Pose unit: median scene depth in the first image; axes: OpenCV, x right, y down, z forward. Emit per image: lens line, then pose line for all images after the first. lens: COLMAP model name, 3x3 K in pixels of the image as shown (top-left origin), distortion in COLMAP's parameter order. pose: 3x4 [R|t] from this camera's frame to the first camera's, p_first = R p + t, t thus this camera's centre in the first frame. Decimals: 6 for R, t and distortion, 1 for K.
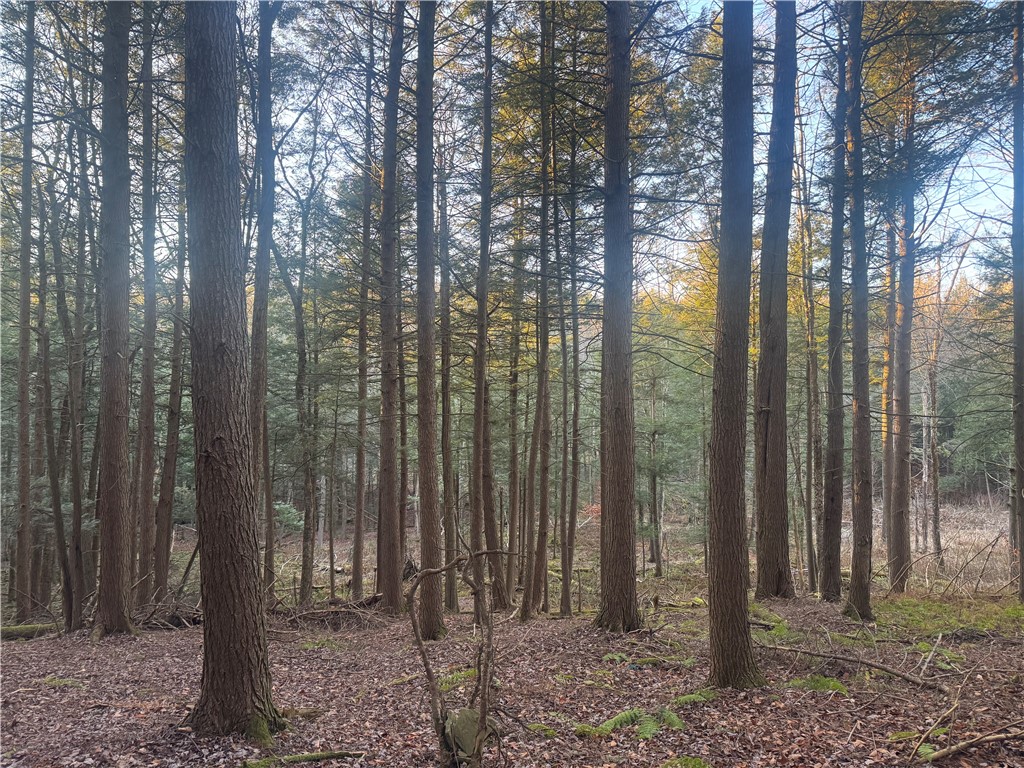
lens RADIAL K [[705.0, 0, 511.2], [0, 705.0, 379.3], [0, 0, 1]] dist [-0.005608, -0.011831]
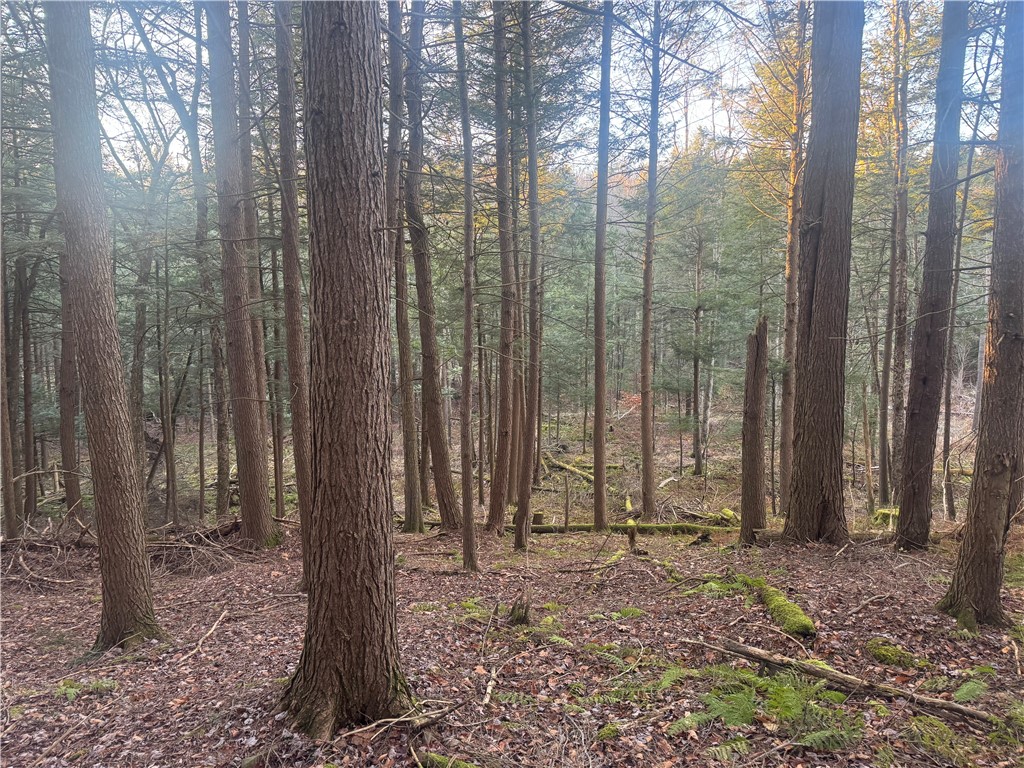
lens RADIAL K [[705.0, 0, 510.0], [0, 705.0, 390.5], [0, 0, 1]] dist [-0.005608, -0.011831]
pose [[0.995319, -0.009623, -0.096168, 0.073329], [0.025768, 0.985436, 0.168084, 0.031254], [0.093150, -0.169776, 0.981071, 0.170878]]
